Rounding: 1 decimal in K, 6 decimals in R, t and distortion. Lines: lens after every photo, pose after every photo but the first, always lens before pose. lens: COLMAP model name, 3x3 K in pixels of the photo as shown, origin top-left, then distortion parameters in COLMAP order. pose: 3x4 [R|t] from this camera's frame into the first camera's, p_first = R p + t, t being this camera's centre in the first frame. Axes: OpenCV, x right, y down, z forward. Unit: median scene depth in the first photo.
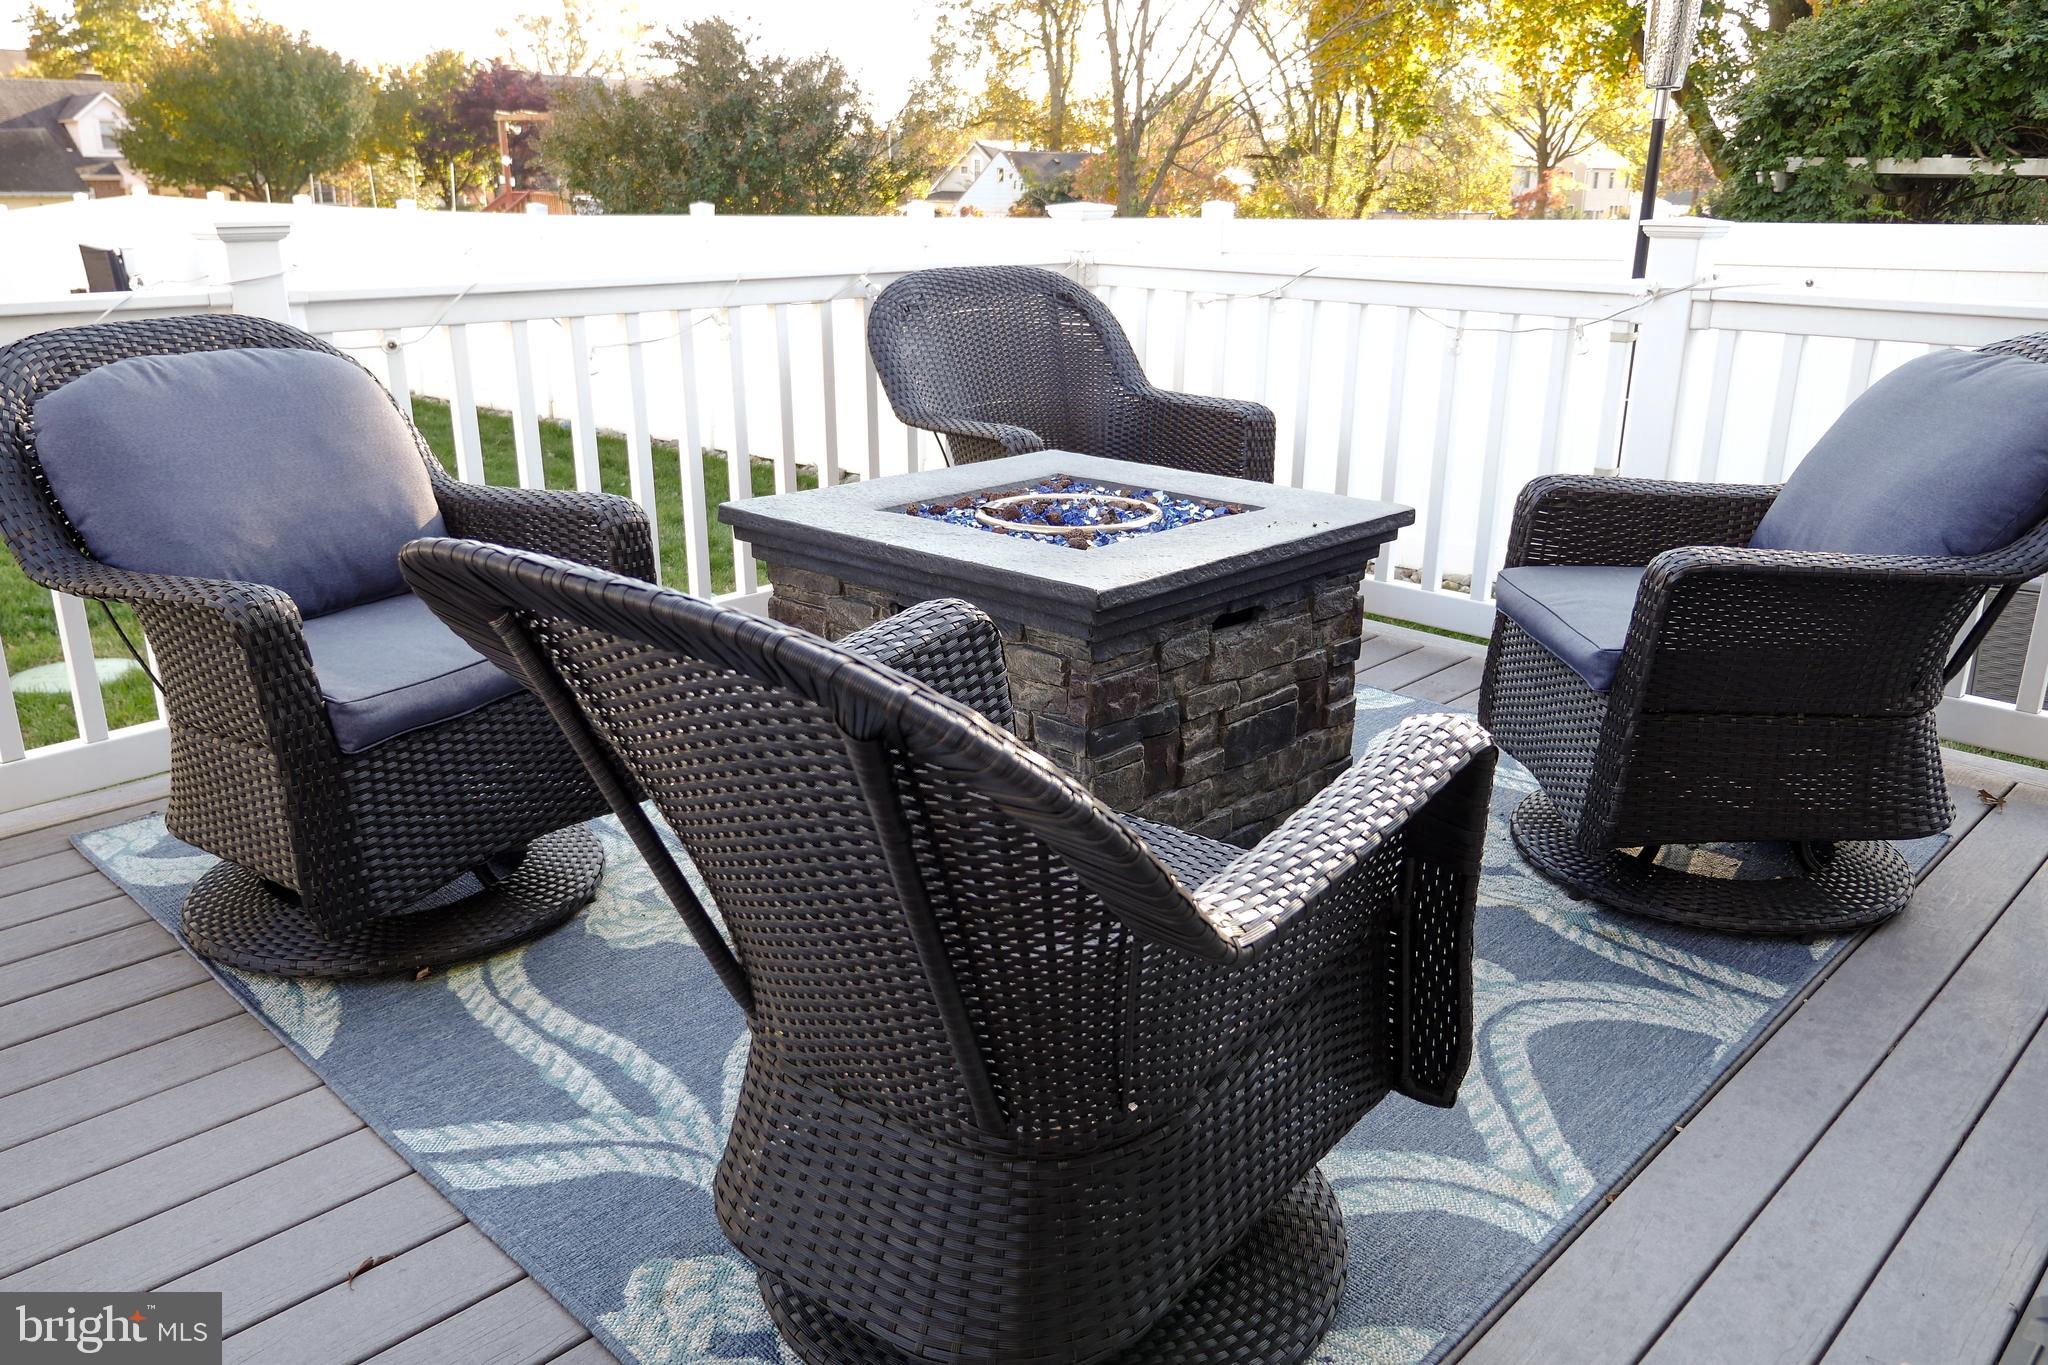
lens RADIAL K [[1559.0, 0, 1025.3], [0, 1559.0, 683.4], [0, 0, 1]] dist [-0.007194, -0.003082]
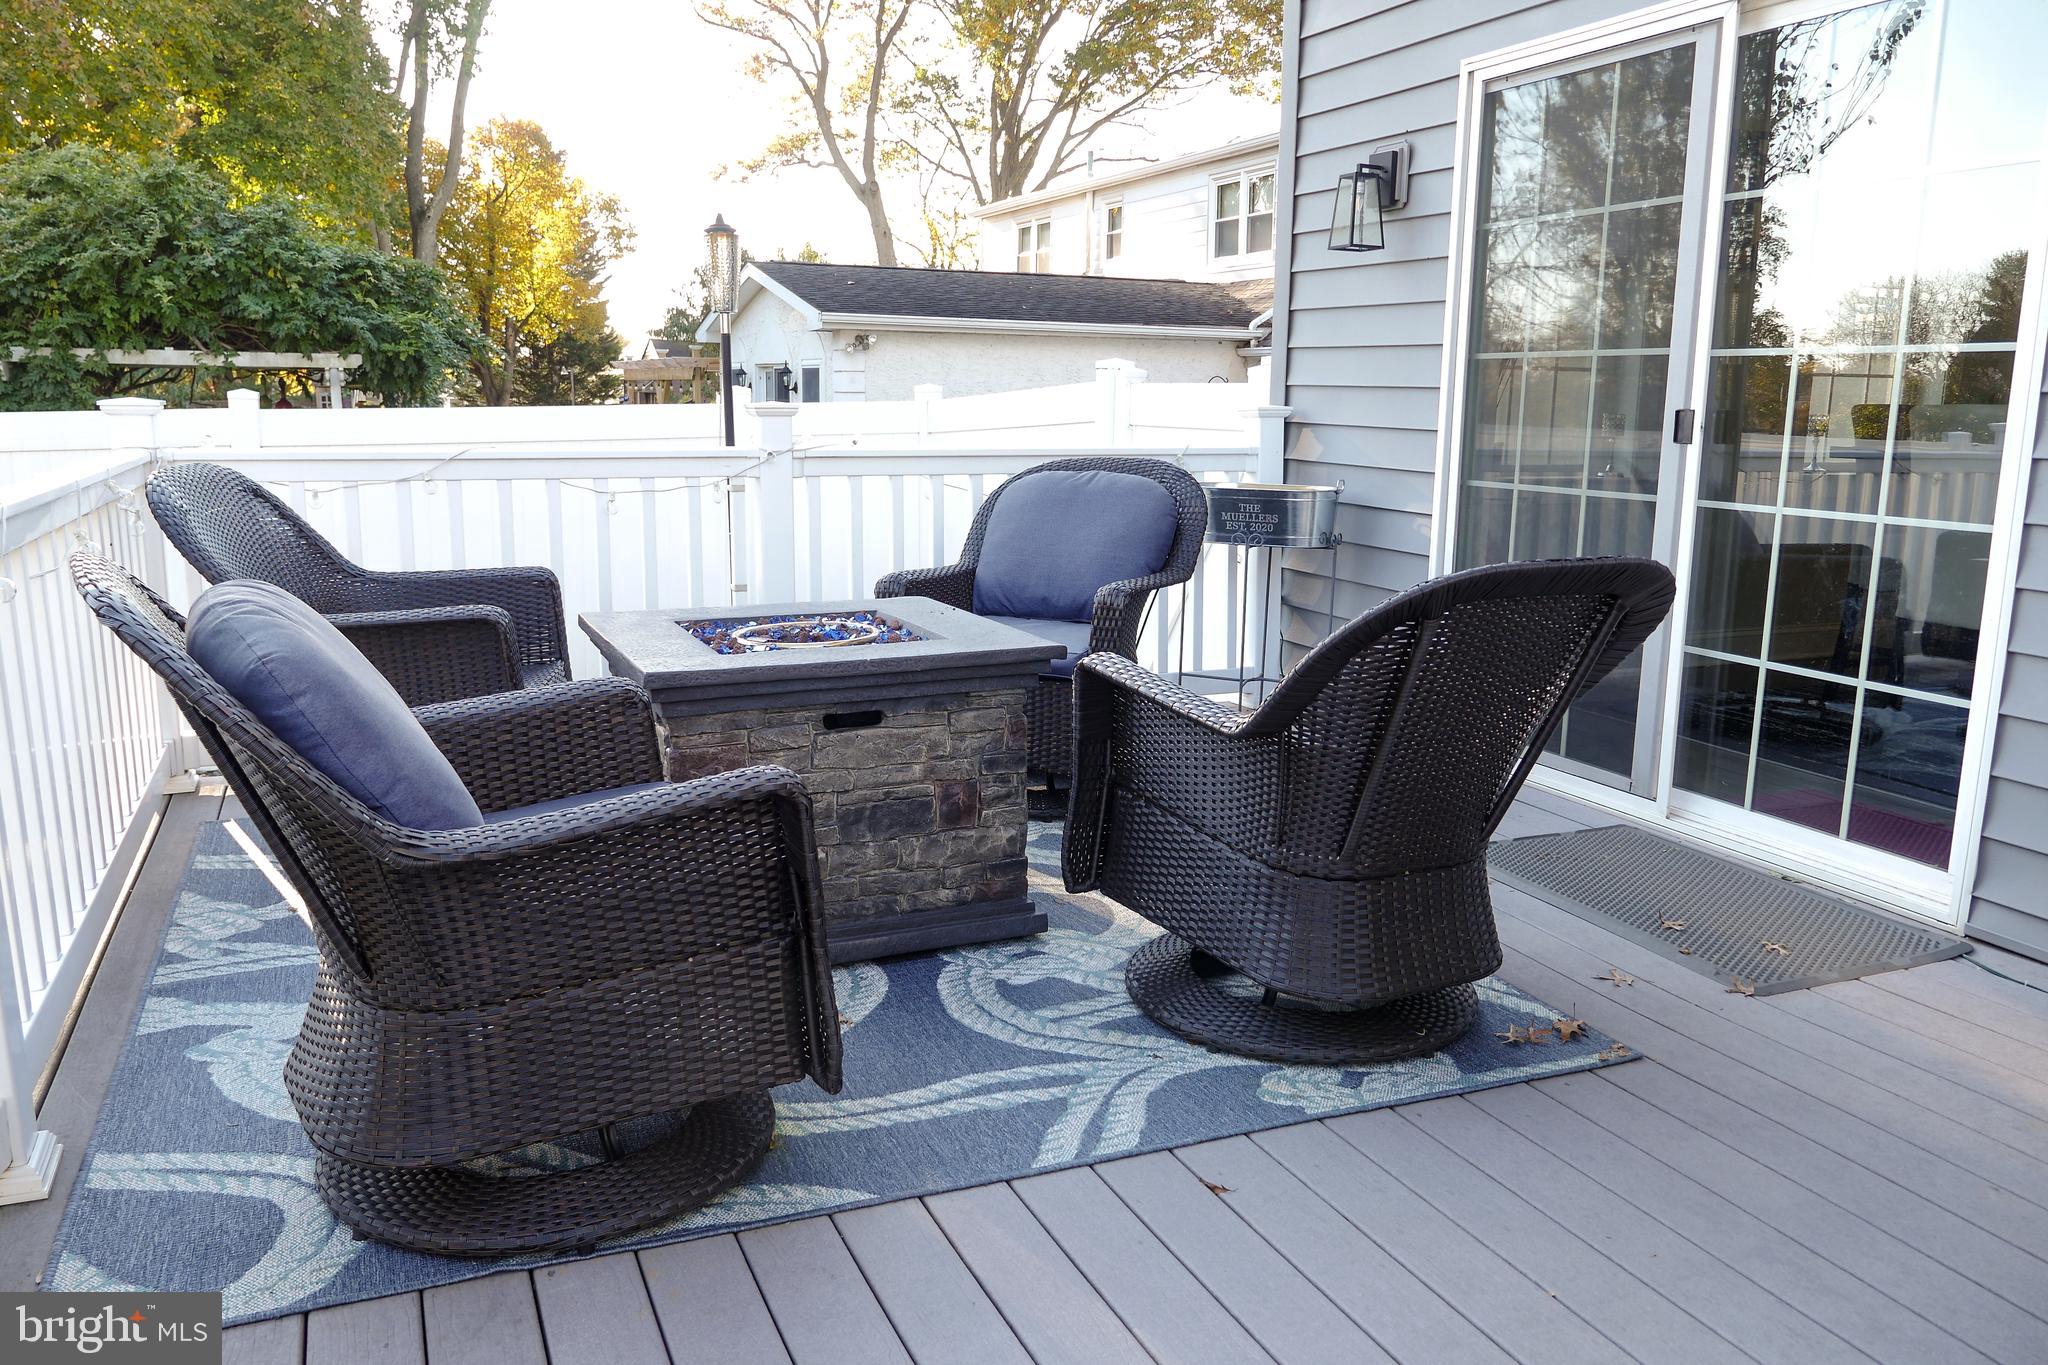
lens RADIAL K [[1559.0, 0, 1027.5], [0, 1559.0, 689.5], [0, 0, 1]] dist [-0.007194, -0.003082]
pose [[0.389505, -0.174955, 0.904255, -0.206995], [0.272296, 0.959779, 0.068408, -0.020671], [-0.879853, 0.219579, 0.421478, 0.062662]]
